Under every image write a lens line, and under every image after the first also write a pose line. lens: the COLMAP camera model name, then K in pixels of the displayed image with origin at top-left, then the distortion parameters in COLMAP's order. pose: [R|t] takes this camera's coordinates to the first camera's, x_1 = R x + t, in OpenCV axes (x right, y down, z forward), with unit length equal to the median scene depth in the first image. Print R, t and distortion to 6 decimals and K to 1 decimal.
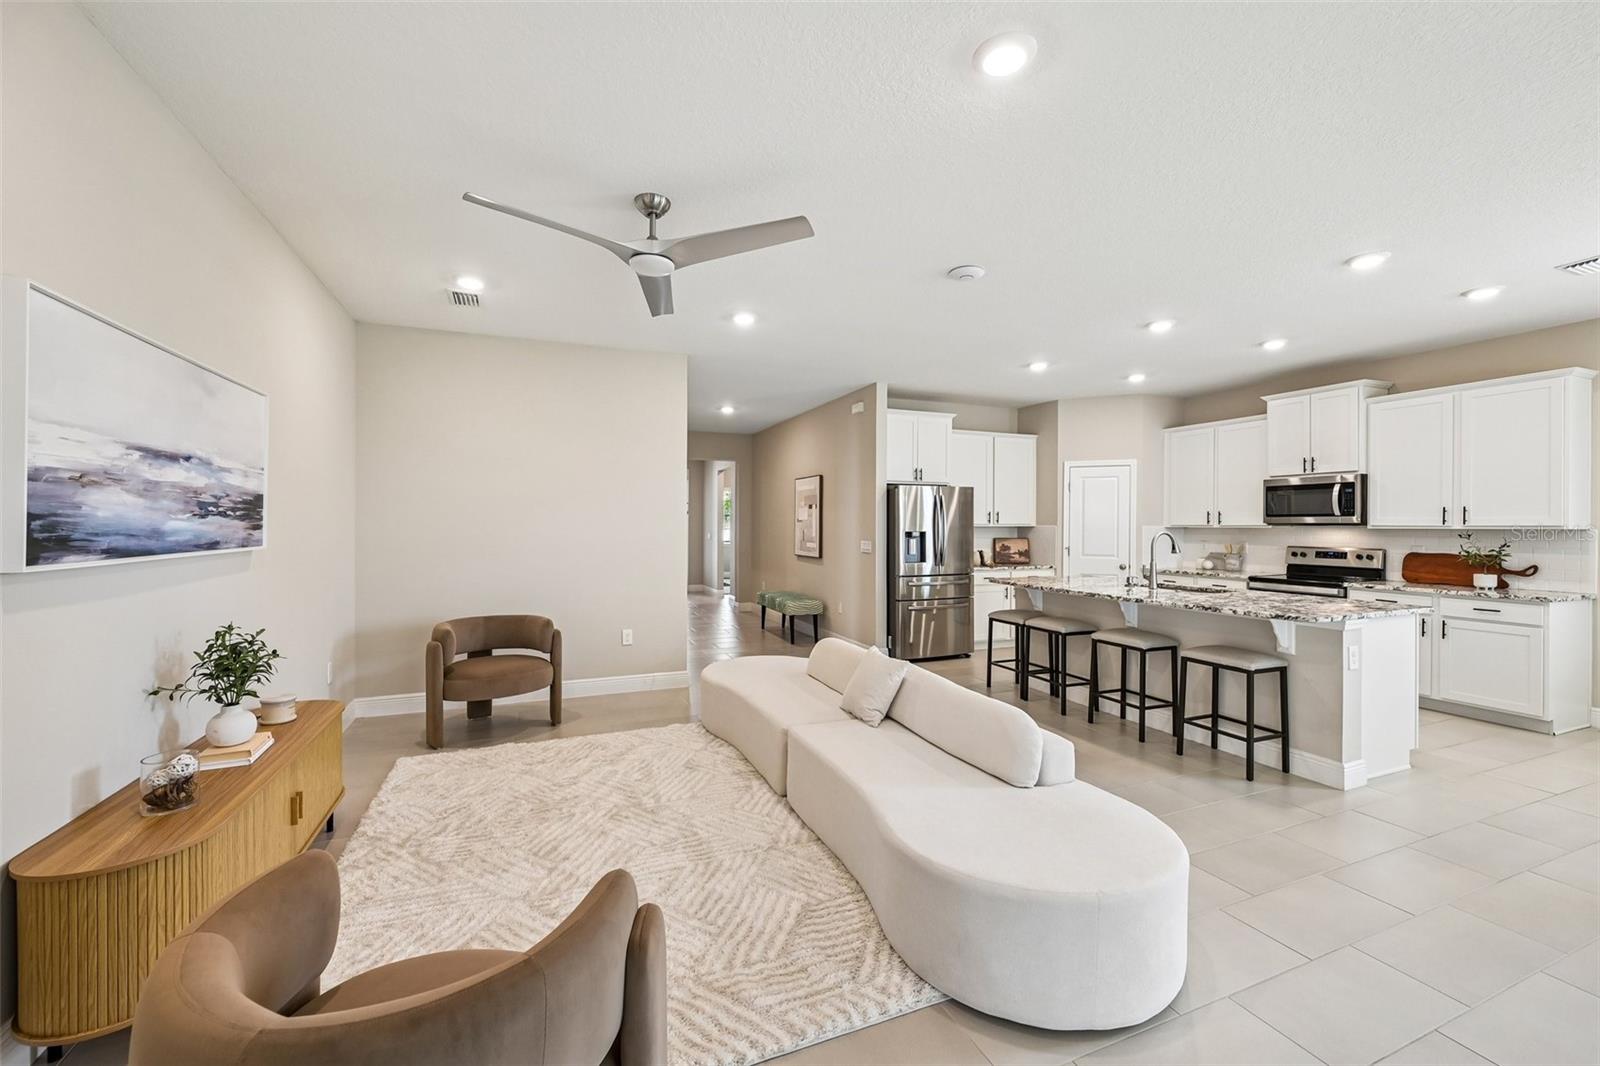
lens RADIAL K [[641.4, 0, 795.3], [0, 641.4, 533.6], [0, 0, 1]] dist [0.000400, -0.000045]
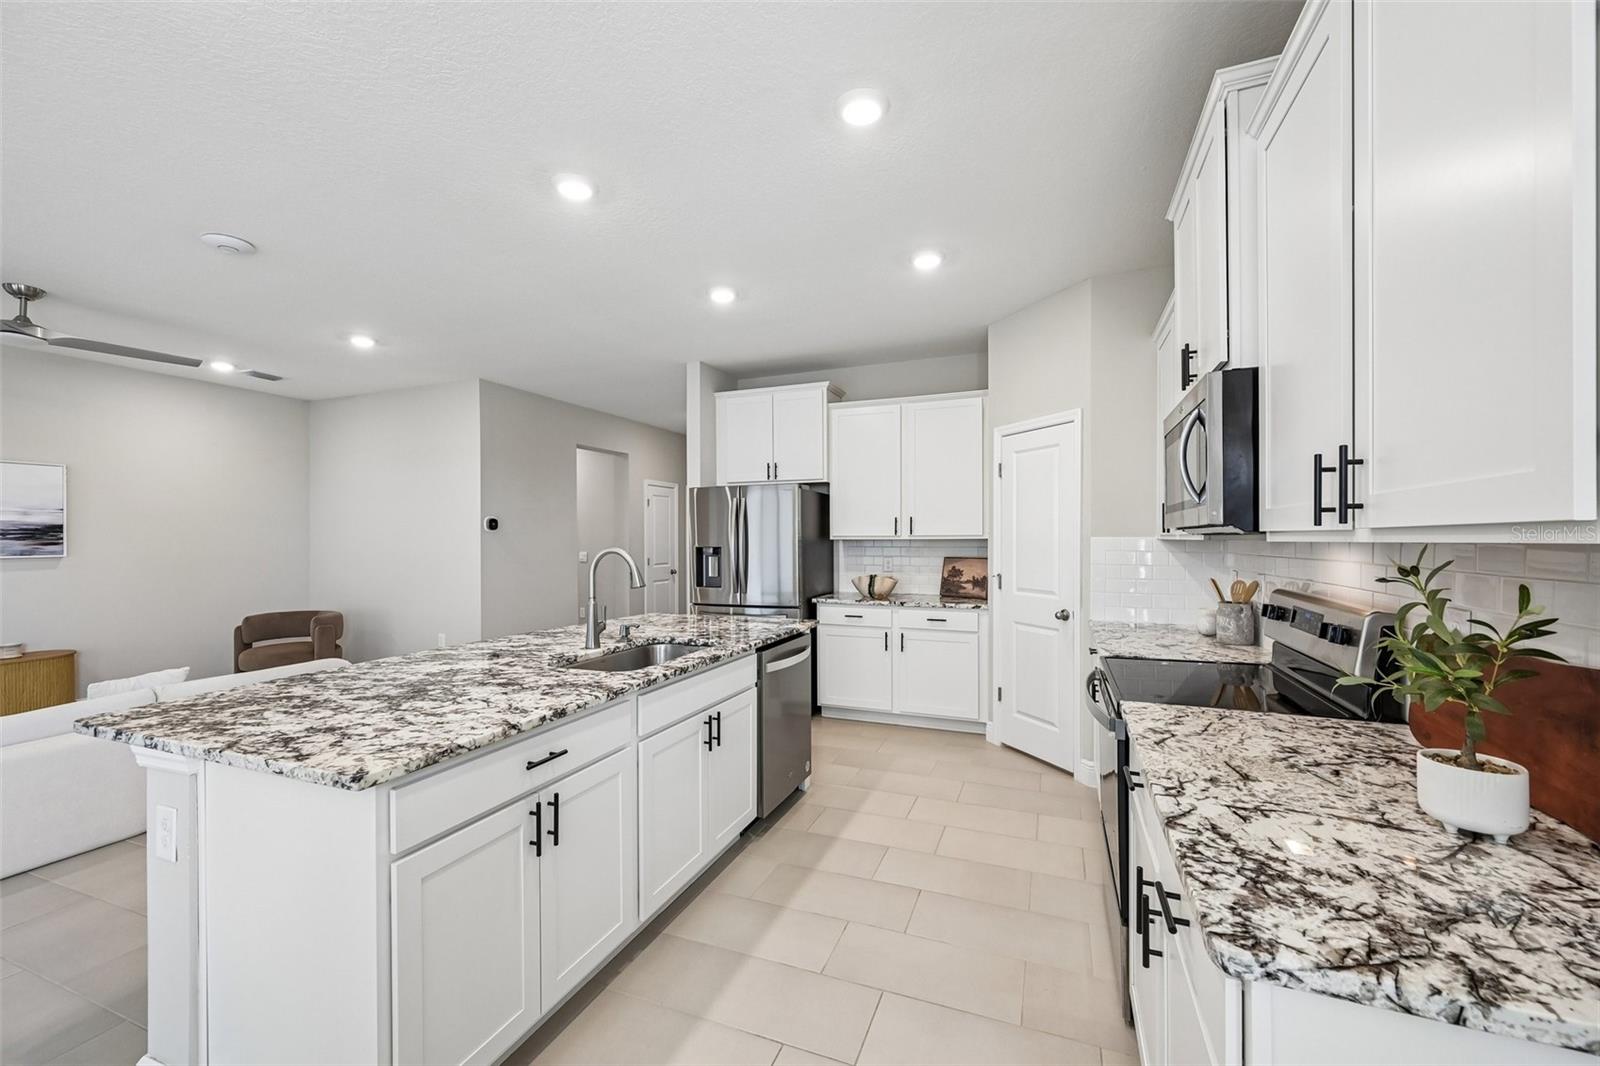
lens RADIAL K [[641.4, 0, 795.3], [0, 641.4, 533.6], [0, 0, 1]] dist [0.000400, -0.000045]
pose [[0.728207, -0.014432, -0.685205, 0.698774], [0.005858, 0.999873, -0.014834, -0.008355], [0.685332, 0.006788, 0.728199, 0.463359]]
